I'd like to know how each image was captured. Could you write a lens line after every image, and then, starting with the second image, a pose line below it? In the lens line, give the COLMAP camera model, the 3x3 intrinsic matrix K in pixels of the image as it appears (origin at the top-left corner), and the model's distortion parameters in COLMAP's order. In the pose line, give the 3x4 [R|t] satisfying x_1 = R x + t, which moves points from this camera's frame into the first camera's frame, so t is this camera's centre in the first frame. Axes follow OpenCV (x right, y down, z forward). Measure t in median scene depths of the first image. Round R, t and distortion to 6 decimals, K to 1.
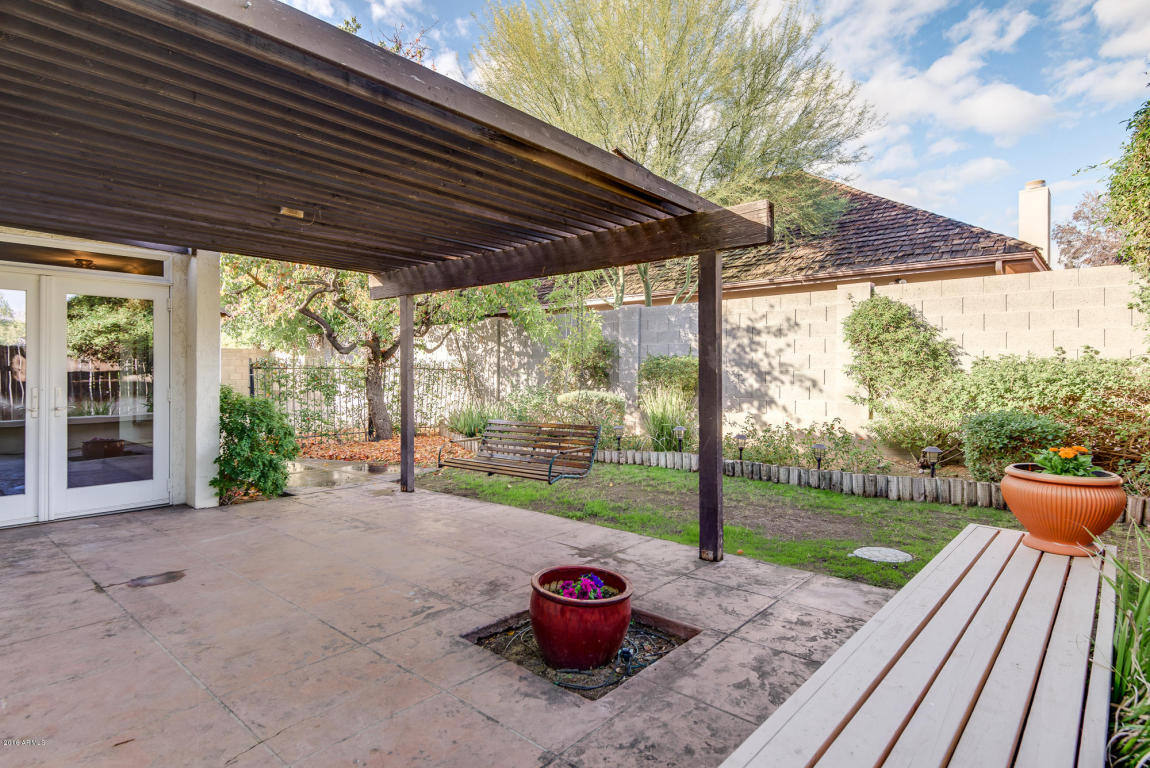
lens RADIAL K [[611.5, 0, 574.2], [0, 611.5, 375.6], [0, 0, 1]] dist [0.022192, 0.000812]
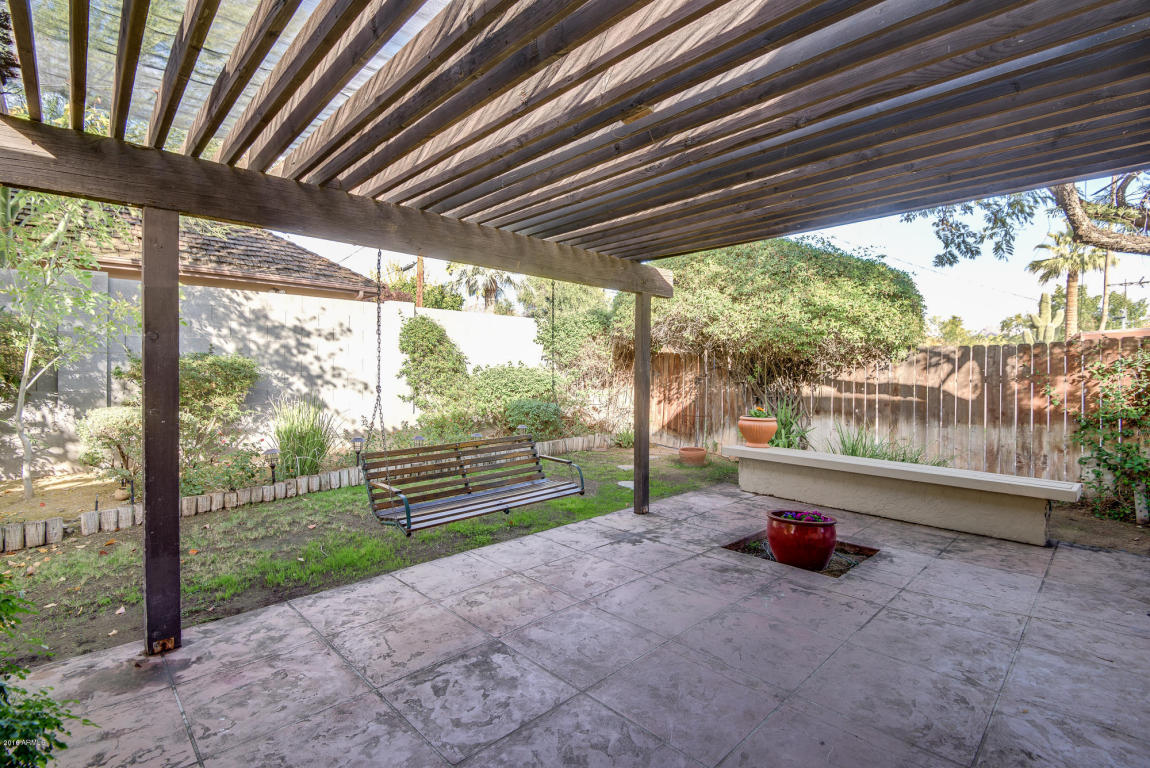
lens RADIAL K [[527.9, 0, 575.5], [0, 527.9, 383.1], [0, 0, 1]] dist [0.002423, -0.009223]
pose [[0.081246, -0.020210, 0.996489, -0.503864], [-0.000706, 0.999793, 0.020334, -0.011717], [-0.996694, -0.002356, 0.081214, 0.536243]]
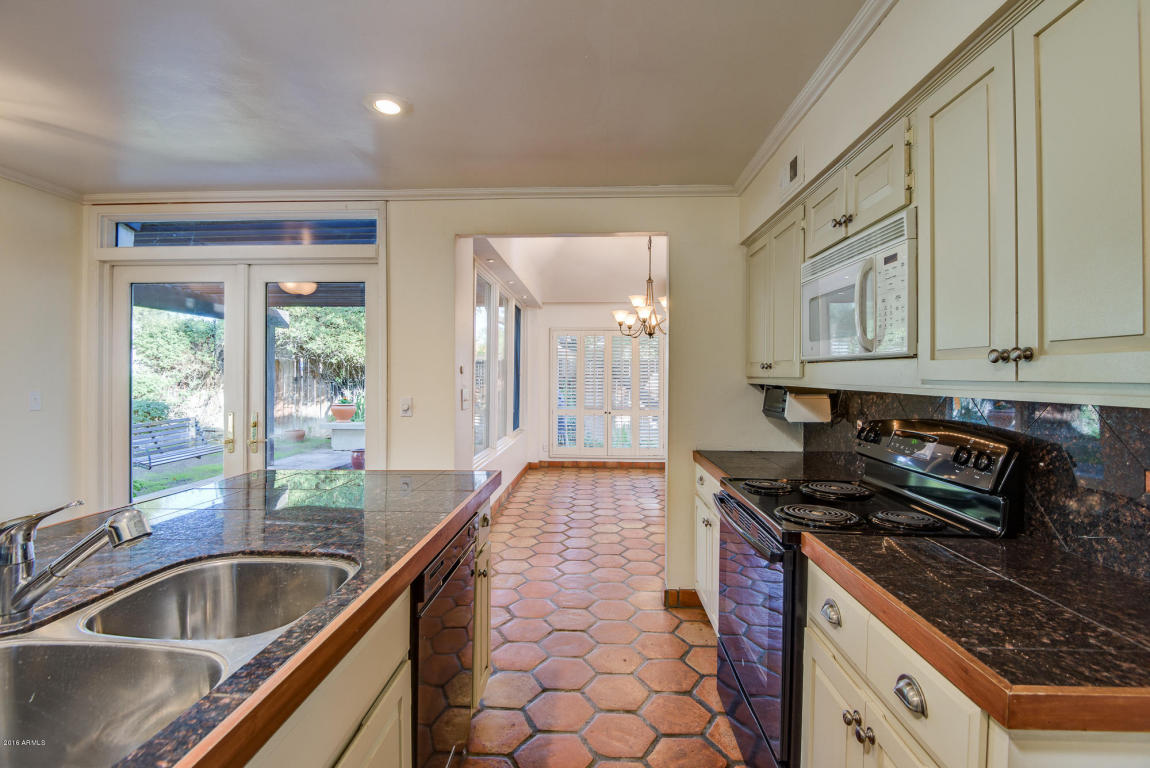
lens RADIAL K [[527.9, 0, 573.8], [0, 527.9, 376.2], [0, 0, 1]] dist [0.002423, -0.009223]
pose [[-0.626077, -0.003744, 0.779752, -0.955677], [0.000770, 0.999985, 0.005420, -0.015259], [-0.779761, 0.003994, -0.626065, 0.670362]]
